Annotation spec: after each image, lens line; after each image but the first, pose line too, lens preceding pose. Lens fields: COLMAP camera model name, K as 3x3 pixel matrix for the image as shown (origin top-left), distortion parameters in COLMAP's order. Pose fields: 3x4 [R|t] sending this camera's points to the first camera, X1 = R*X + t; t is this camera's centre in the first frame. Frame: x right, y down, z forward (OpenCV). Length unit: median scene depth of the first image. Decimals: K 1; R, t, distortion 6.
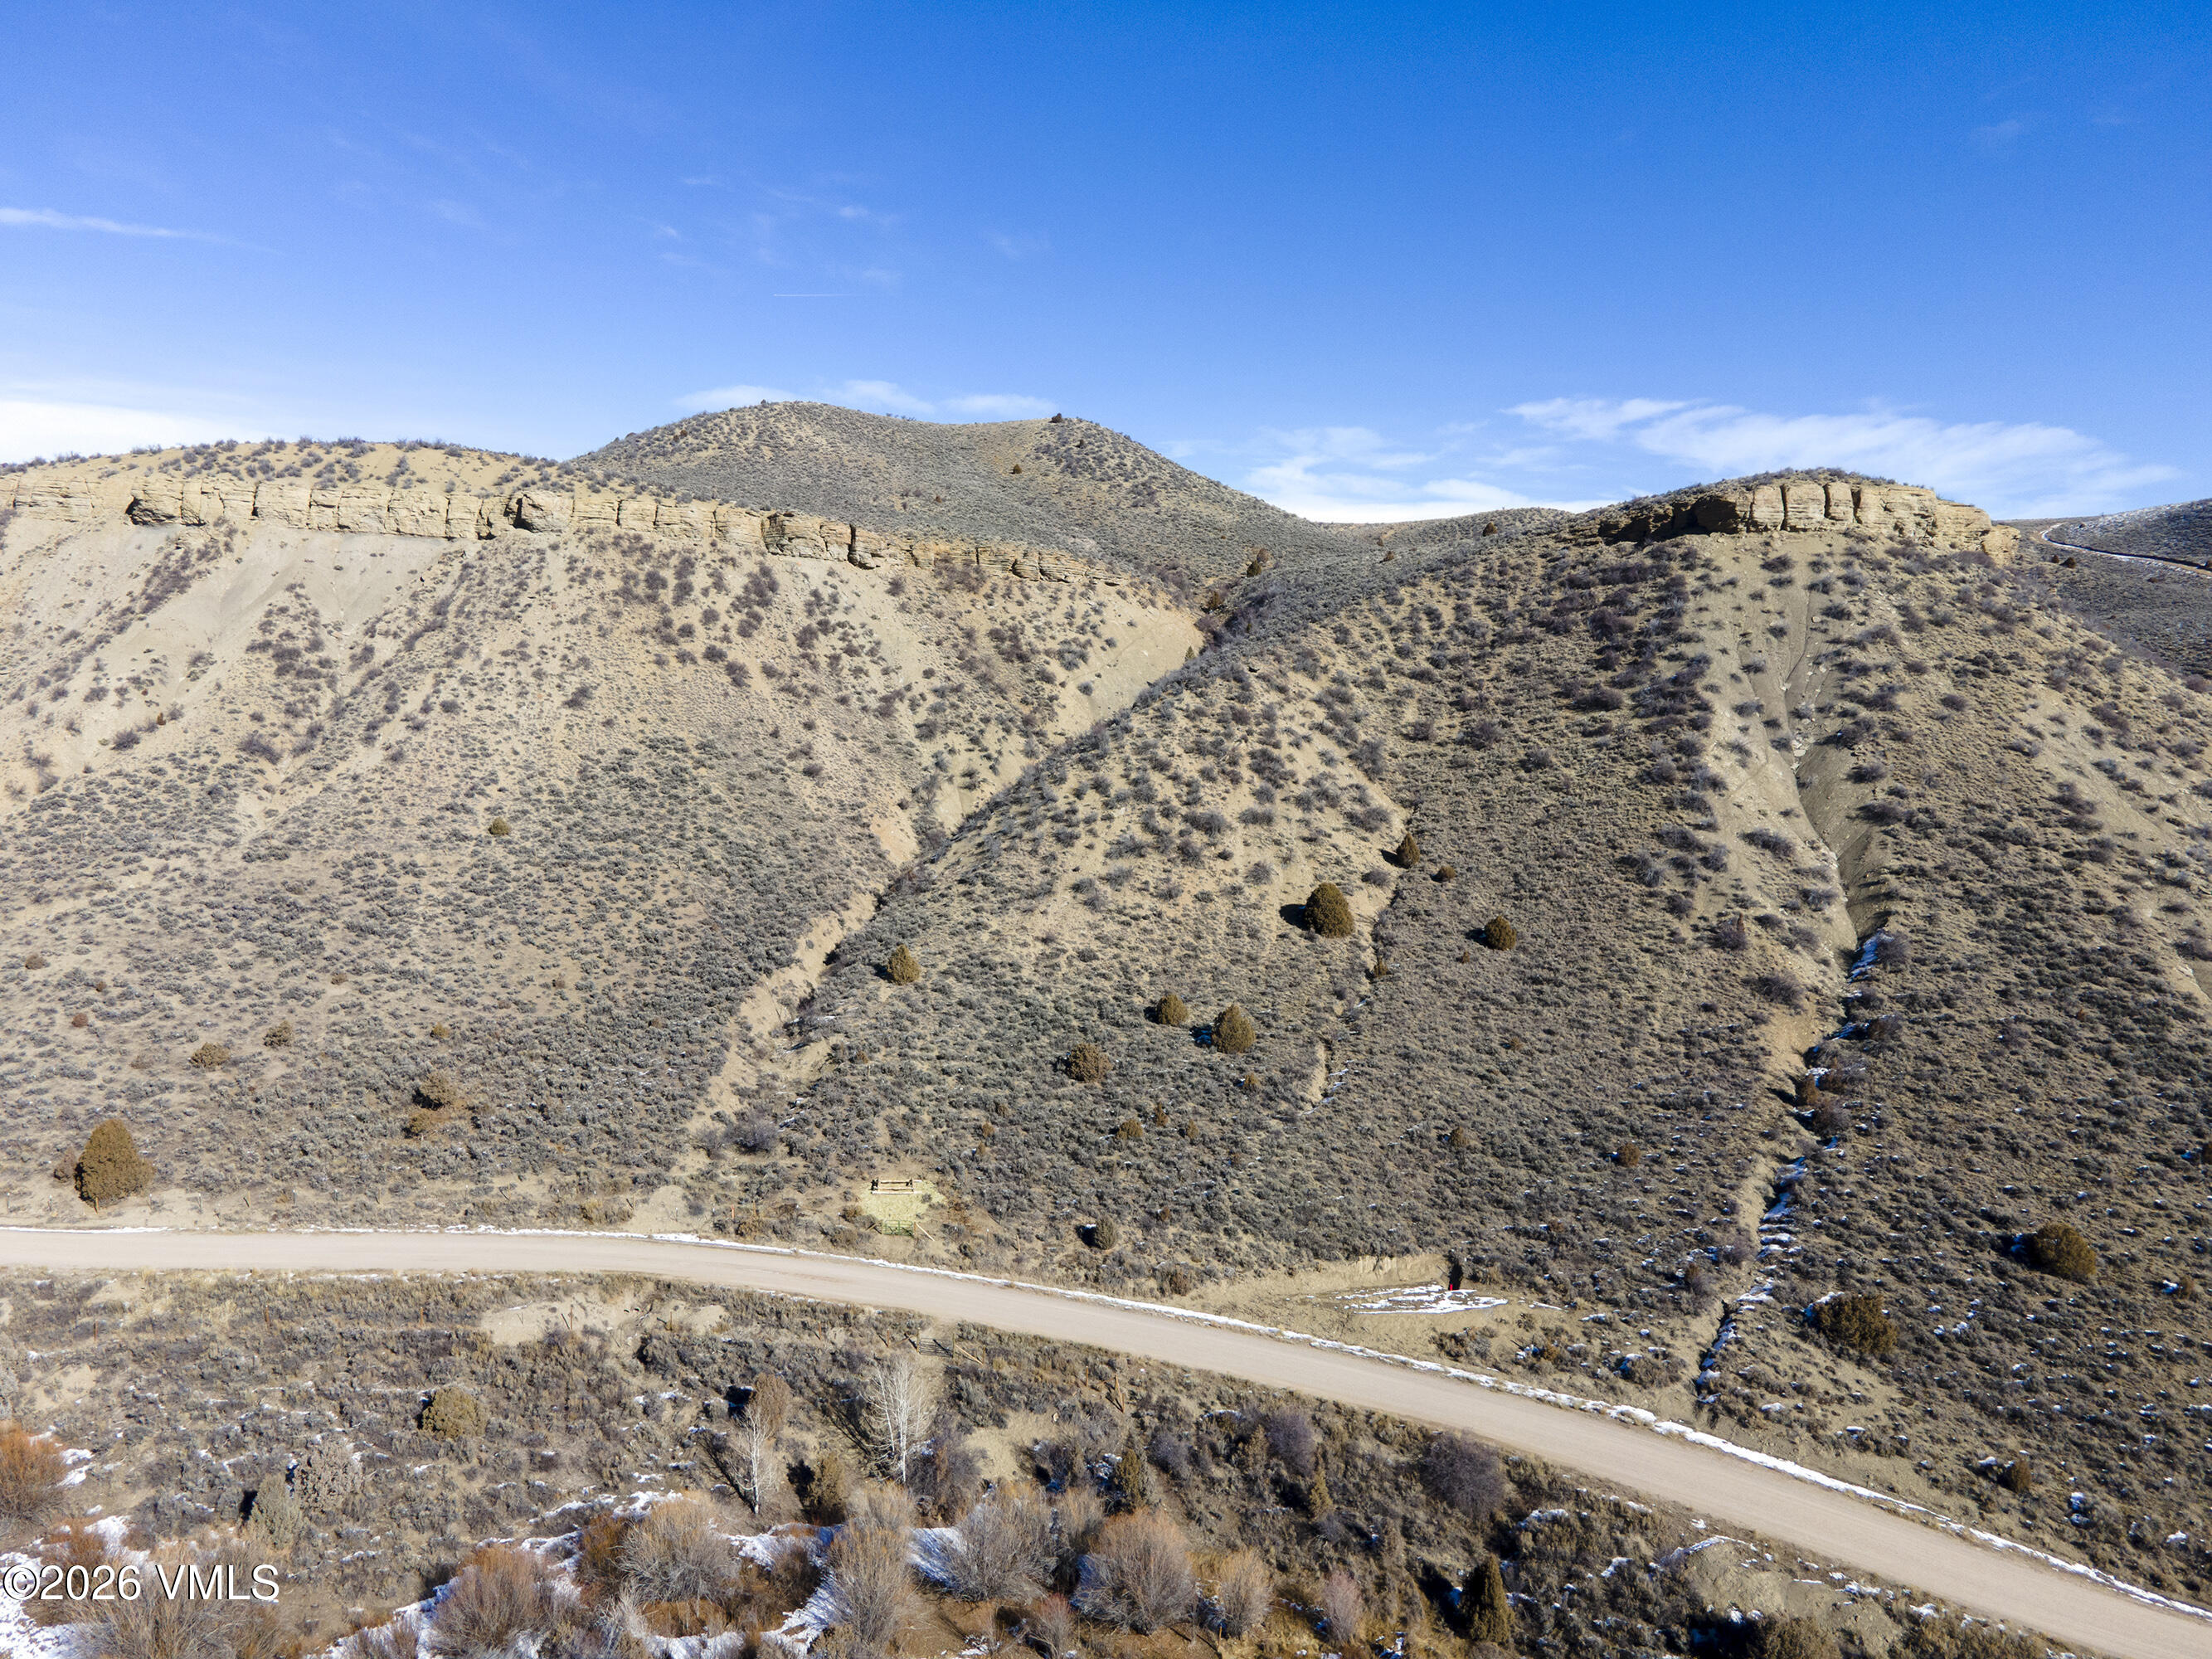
lens RADIAL K [[1616.7, 0, 1114.7], [0, 1616.7, 836.8], [0, 0, 1]] dist [0.020953, 0.043889]
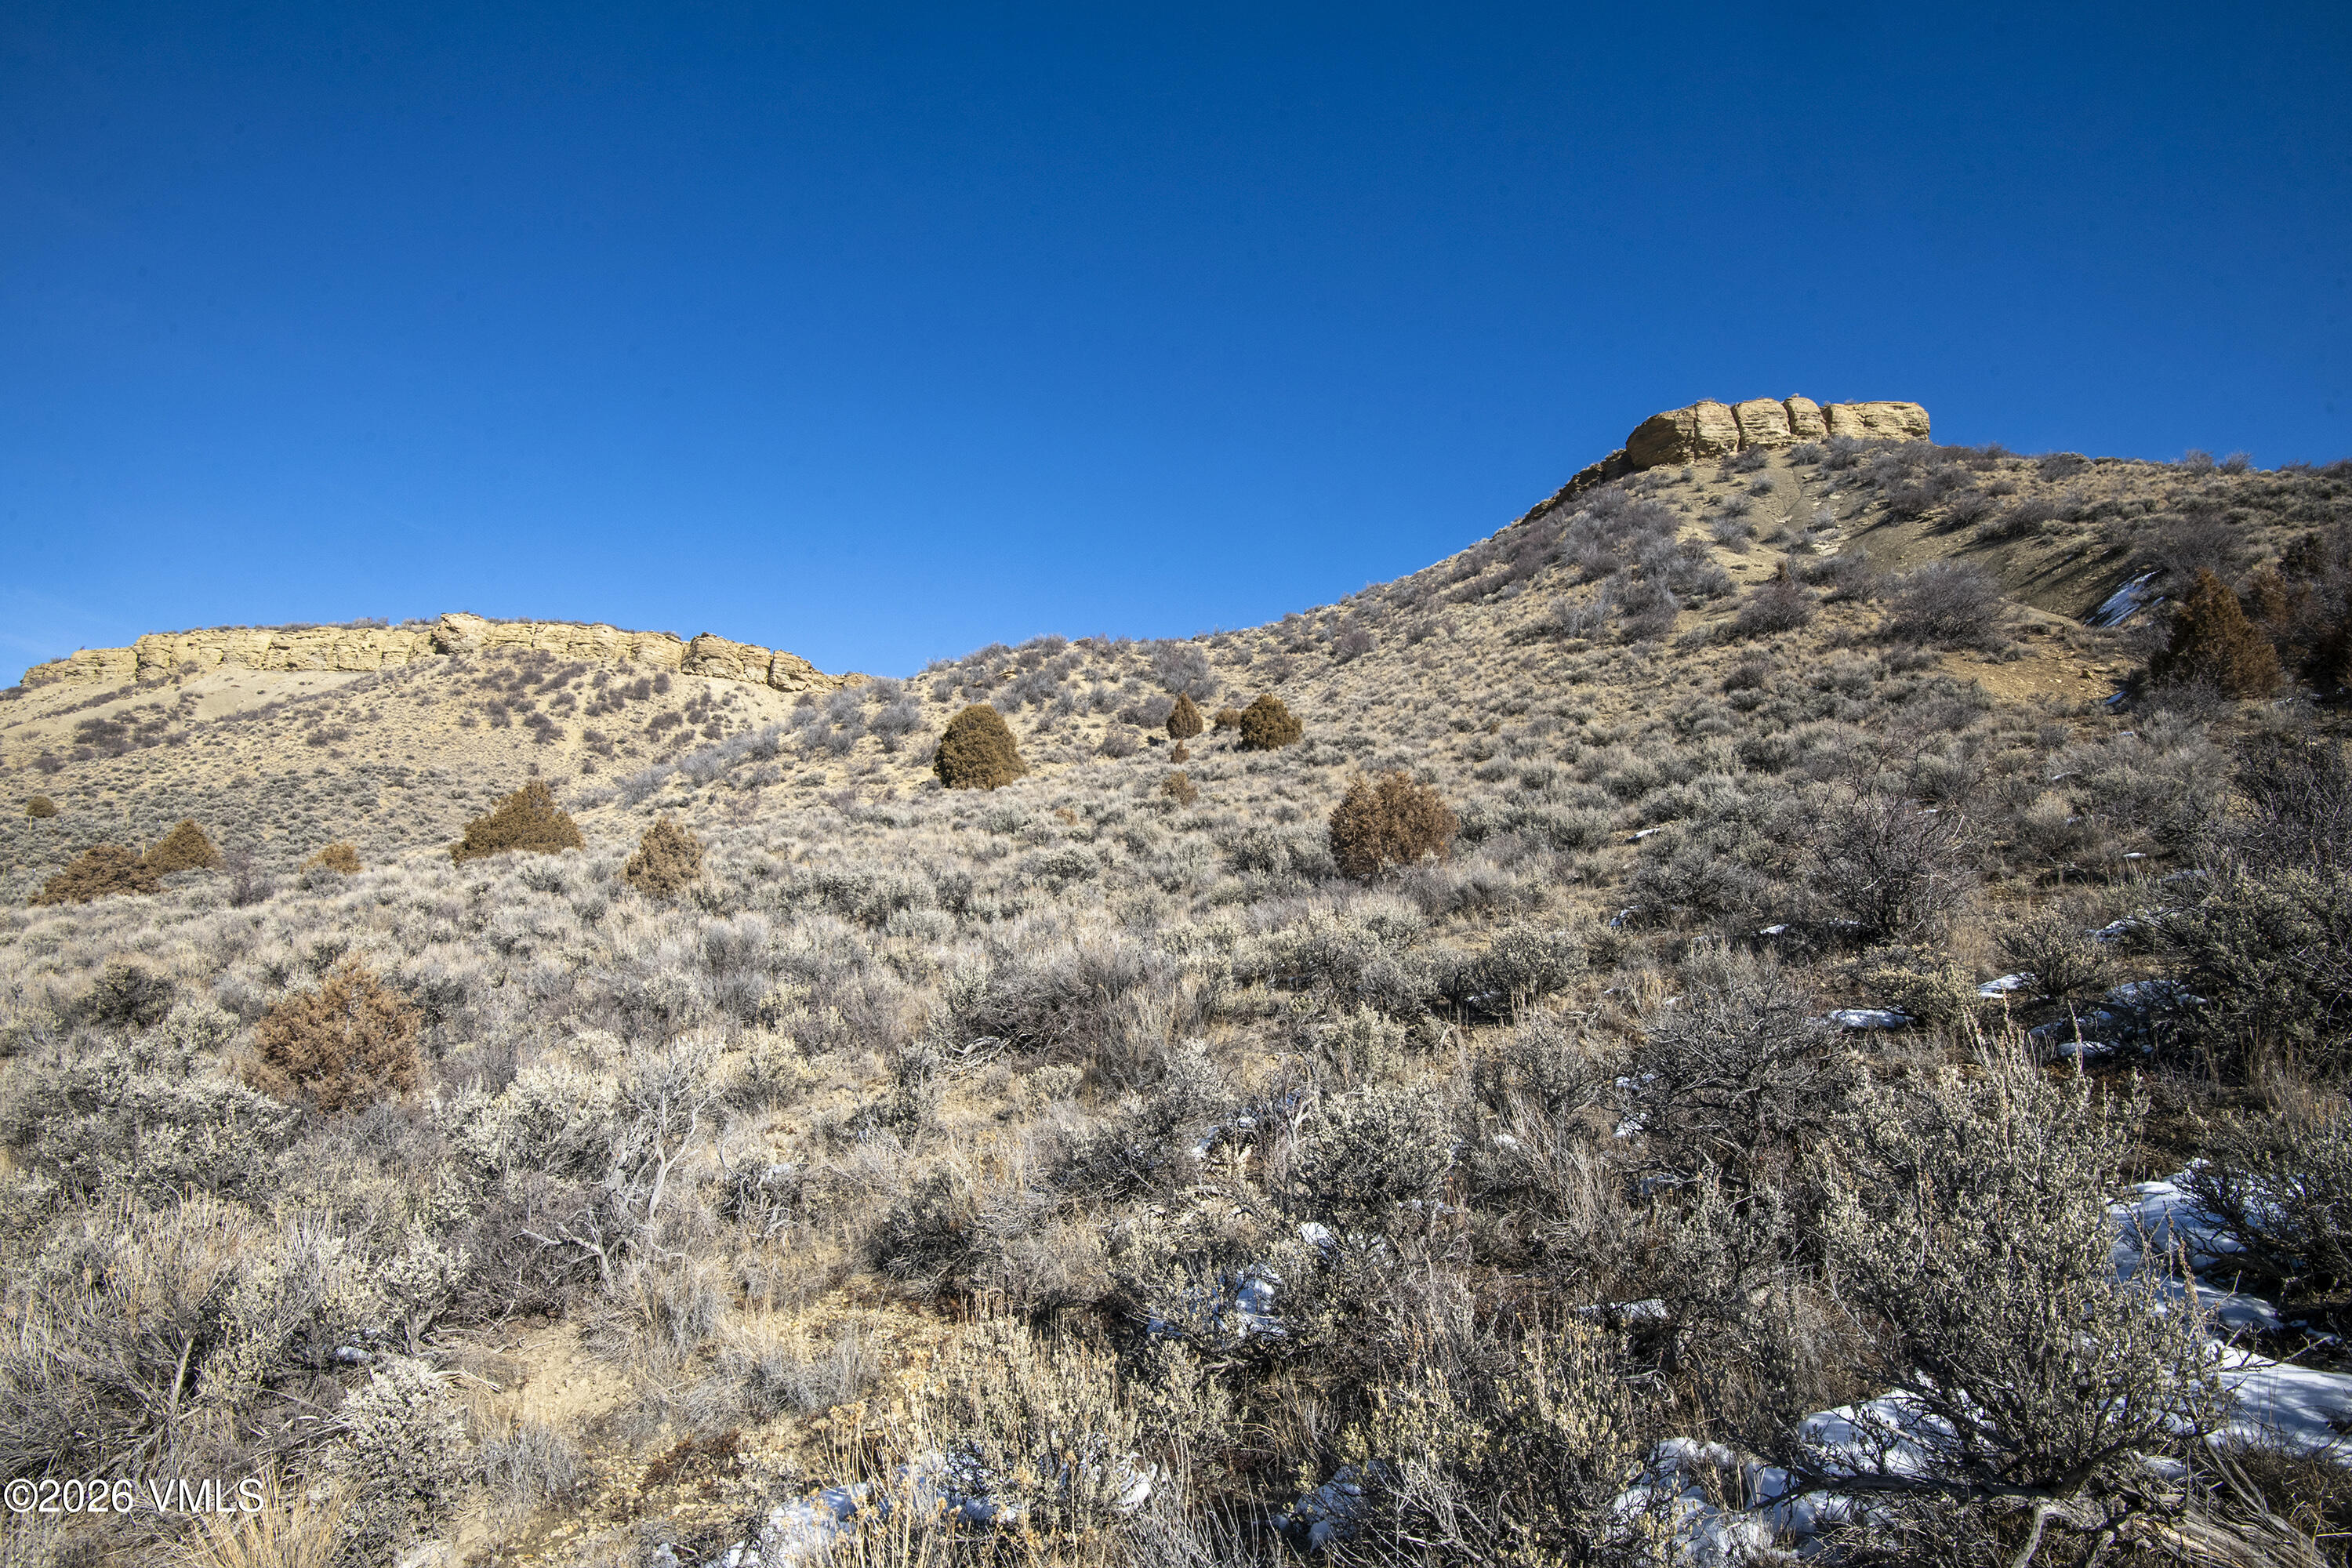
lens RADIAL K [[1104.5, 0, 1180.0], [0, 1104.5, 795.4], [0, 0, 1]] dist [-0.024068, -0.014768]
pose [[0.994649, -0.044465, -0.093252, 0.164705], [0.012782, 0.948669, -0.316013, 0.123702], [0.102517, 0.313130, 0.944161, 0.475245]]
